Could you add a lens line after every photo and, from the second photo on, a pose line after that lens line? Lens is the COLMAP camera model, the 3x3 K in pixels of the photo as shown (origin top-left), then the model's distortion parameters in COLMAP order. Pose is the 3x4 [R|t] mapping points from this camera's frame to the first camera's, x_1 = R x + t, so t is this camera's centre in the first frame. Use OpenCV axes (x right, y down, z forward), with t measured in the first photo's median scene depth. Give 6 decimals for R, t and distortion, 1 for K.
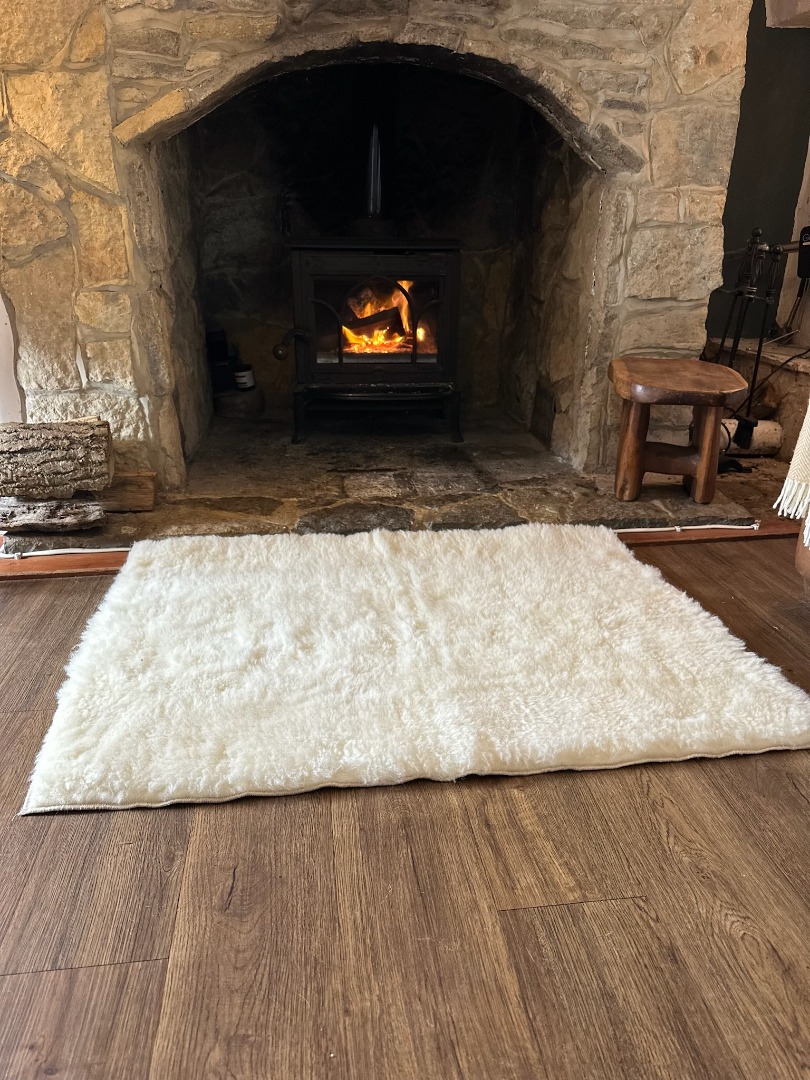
lens RADIAL K [[763.0, 0, 411.9], [0, 763.0, 542.4], [0, 0, 1]] dist [0.134951, -0.288161]
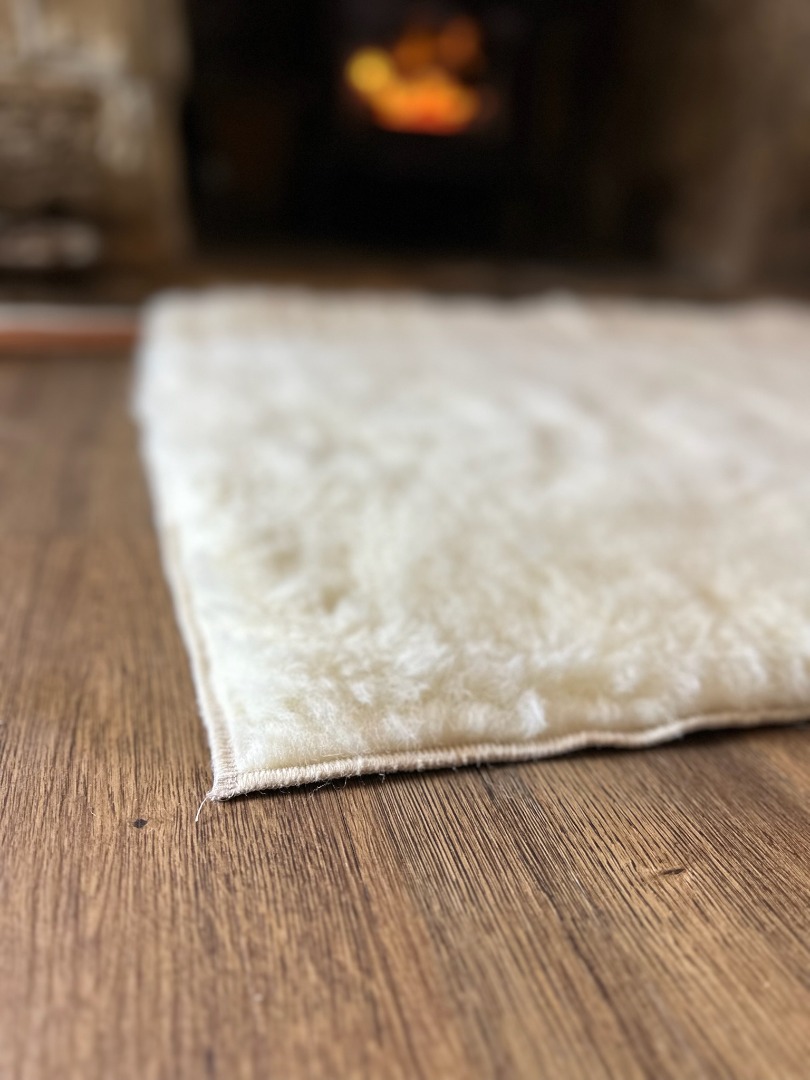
lens RADIAL K [[792.8, 0, 405.0], [0, 792.8, 540.0], [0, 0, 1]] dist [-0.011809, -0.004968]
pose [[0.987613, -0.012367, 0.156418, -0.242784], [0.003535, 0.998389, 0.056621, 0.122056], [-0.156867, -0.055367, 0.986067, 0.357526]]
